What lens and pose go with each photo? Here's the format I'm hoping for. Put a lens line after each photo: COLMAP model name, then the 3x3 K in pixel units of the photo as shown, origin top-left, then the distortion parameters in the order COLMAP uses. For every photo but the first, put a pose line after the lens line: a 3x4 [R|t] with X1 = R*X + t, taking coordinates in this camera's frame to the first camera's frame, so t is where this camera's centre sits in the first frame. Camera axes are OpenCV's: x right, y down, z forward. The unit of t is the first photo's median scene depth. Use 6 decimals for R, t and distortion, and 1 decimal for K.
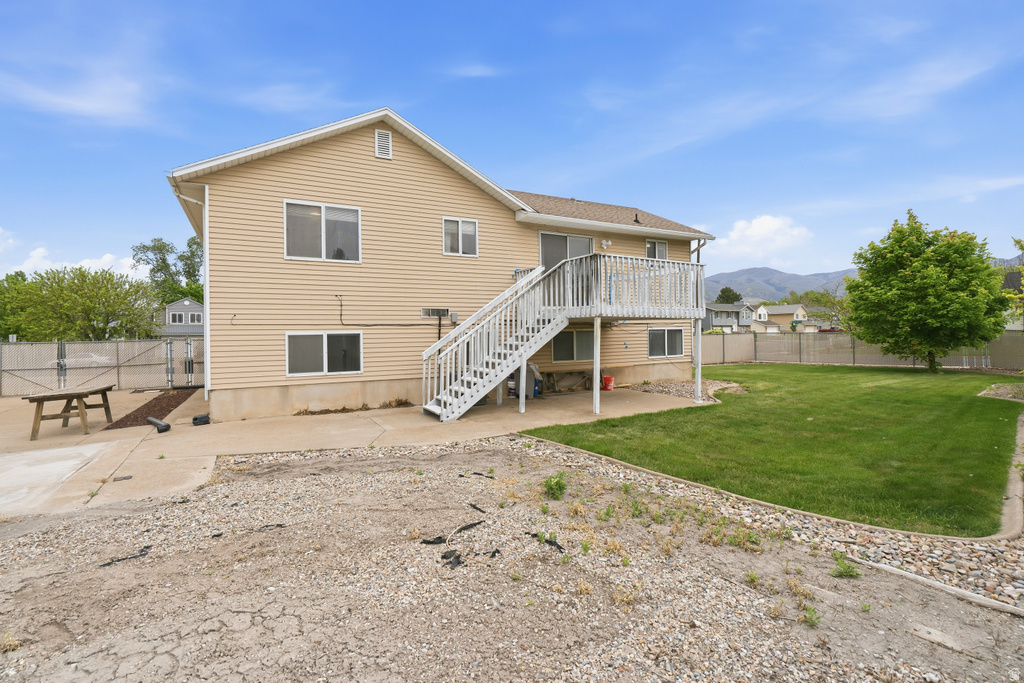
lens RADIAL K [[474.5, 0, 516.1], [0, 474.5, 327.3], [0, 0, 1]] dist [0.000449, 0.001470]
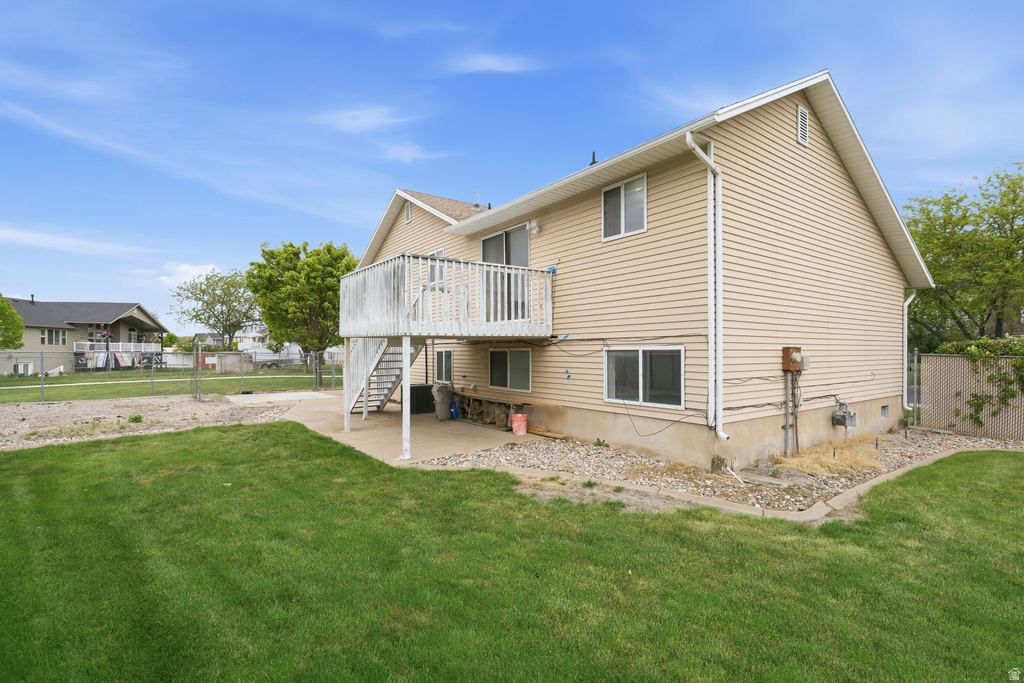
lens RADIAL K [[474.5, 0, 487.0], [0, 474.5, 346.5], [0, 0, 1]] dist [0.000449, 0.001470]
pose [[0.095437, 0.006748, -0.995413, 0.596703], [0.012456, 0.999891, 0.007973, -0.004397], [0.995358, -0.013159, 0.095342, 0.581791]]
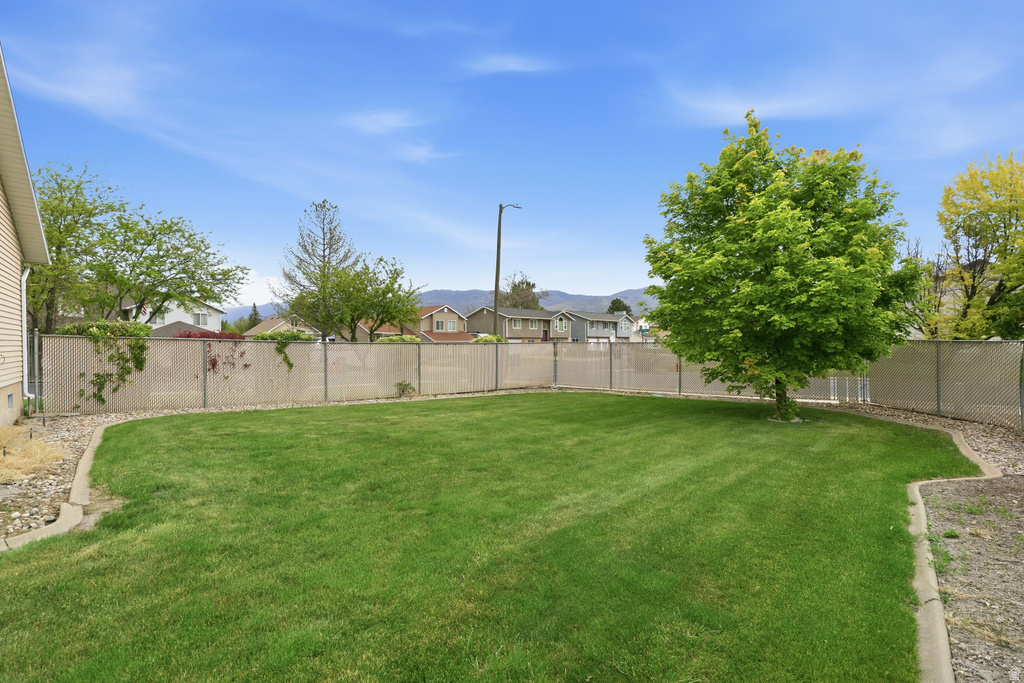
lens RADIAL K [[474.5, 0, 511.9], [0, 474.5, 348.6], [0, 0, 1]] dist [0.000449, 0.001470]
pose [[0.985259, 0.009880, 0.170785, 0.506310], [-0.013668, 0.999686, 0.021017, 0.011546], [-0.170523, -0.023041, 0.985084, 0.550550]]
